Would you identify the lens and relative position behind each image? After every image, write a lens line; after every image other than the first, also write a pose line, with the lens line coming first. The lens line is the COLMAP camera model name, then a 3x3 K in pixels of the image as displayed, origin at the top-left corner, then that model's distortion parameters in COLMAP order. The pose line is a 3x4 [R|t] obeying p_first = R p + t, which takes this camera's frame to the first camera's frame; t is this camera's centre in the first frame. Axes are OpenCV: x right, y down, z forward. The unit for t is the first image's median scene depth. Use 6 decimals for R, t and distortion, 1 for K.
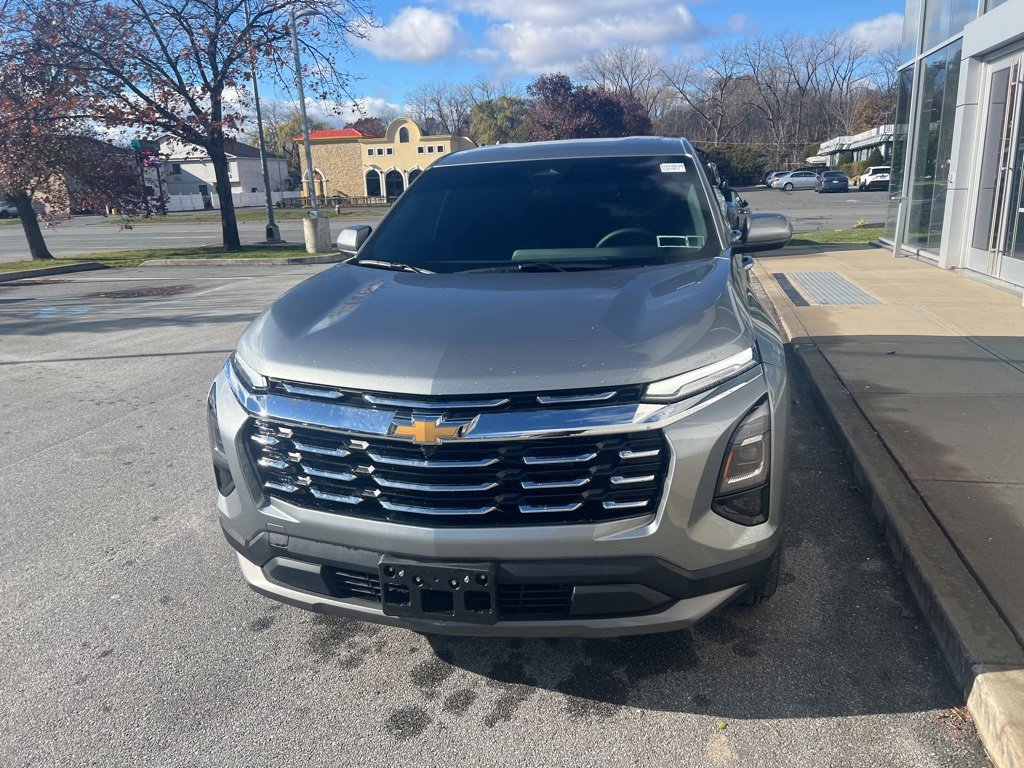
lens RADIAL K [[769.6, 0, 516.3], [0, 769.6, 390.6], [0, 0, 1]] dist [0.057143, -0.058245]
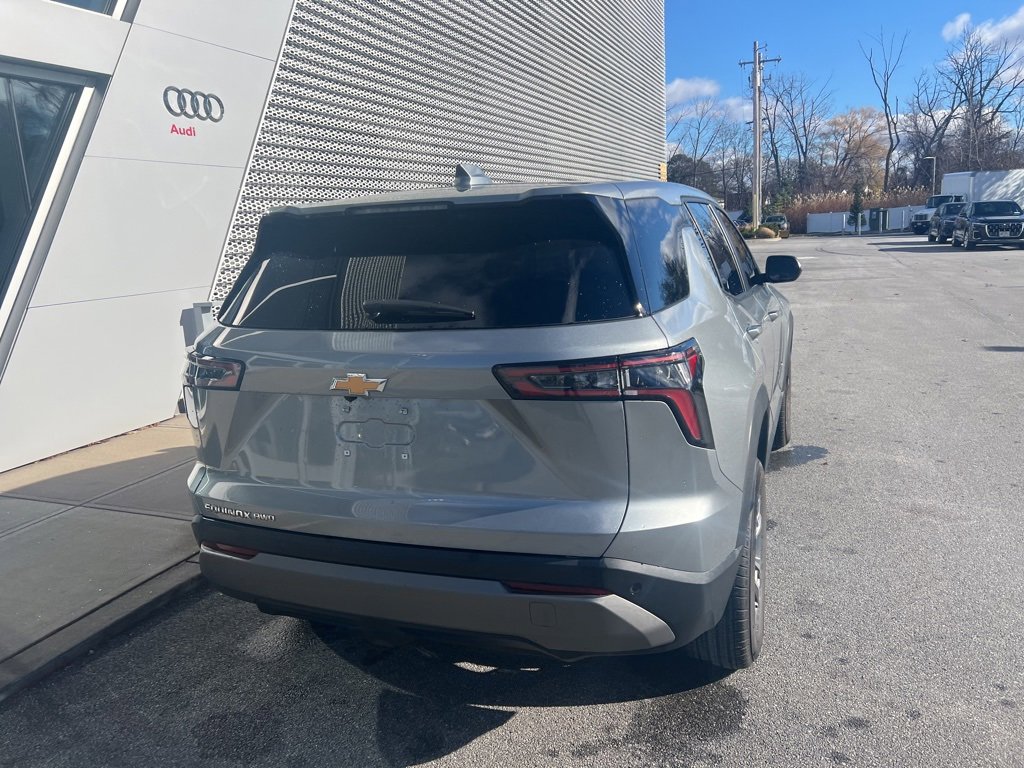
lens RADIAL K [[769.6, 0, 517.3], [0, 769.6, 376.5], [0, 0, 1]] dist [0.057143, -0.058245]
pose [[-0.985809, 0.061057, 0.156373, 0.018056], [0.123155, 0.896053, 0.426524, -0.624376], [-0.114077, 0.439729, -0.890856, 2.263327]]
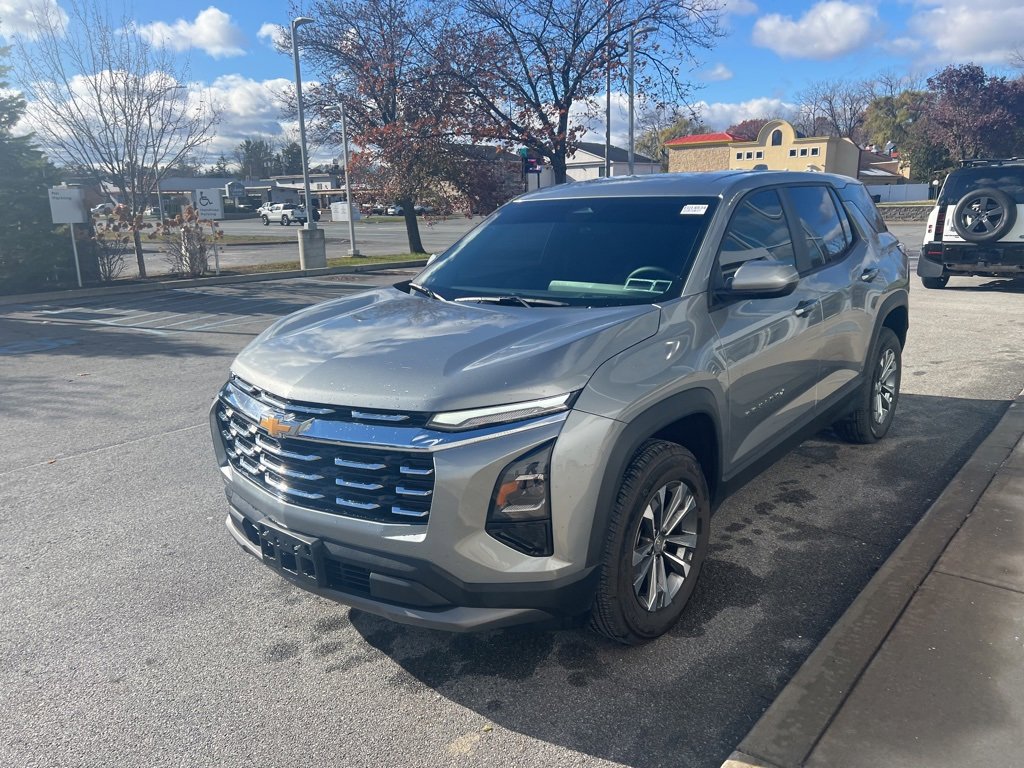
lens RADIAL K [[769.6, 0, 516.3], [0, 769.6, 388.3], [0, 0, 1]] dist [0.057143, -0.058245]
pose [[0.893664, 0.122934, -0.431569, 0.439551], [-0.125467, 0.991838, 0.022720, -0.049325], [0.430839, 0.033844, 0.901794, 0.002229]]
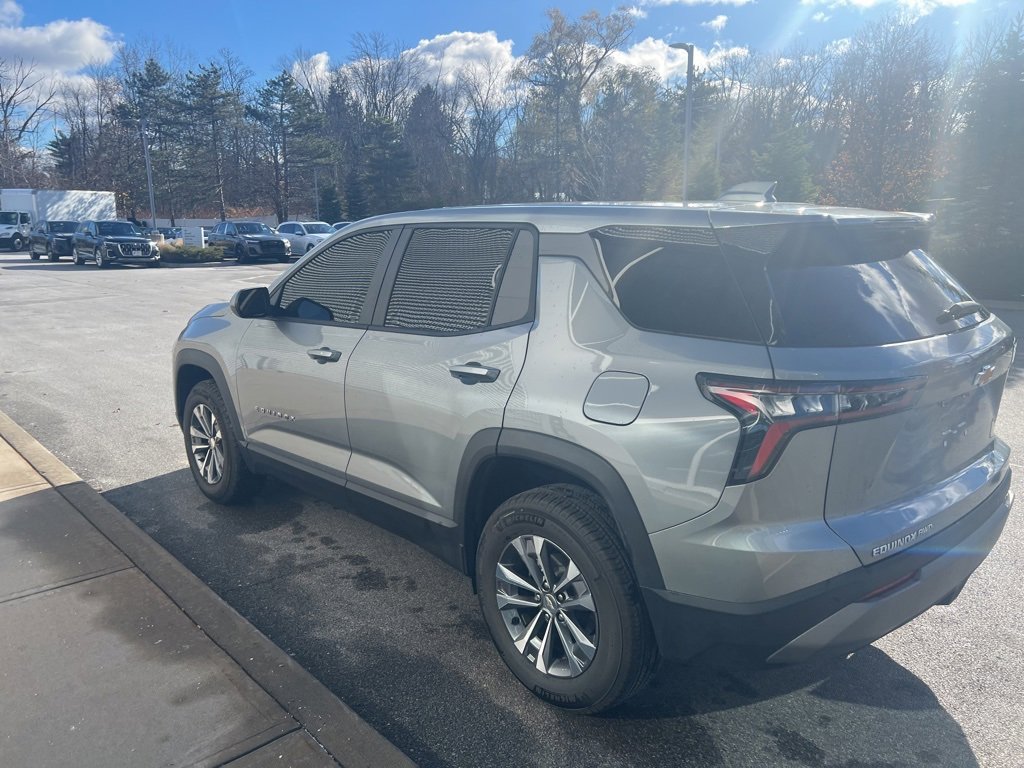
lens RADIAL K [[769.6, 0, 517.6], [0, 769.6, 376.7], [0, 0, 1]] dist [0.057143, -0.058245]
pose [[-0.555904, 0.206262, -0.805250, 0.980873], [-0.189468, 0.911785, 0.364350, -0.558102], [0.809366, 0.355113, -0.467784, 1.763596]]
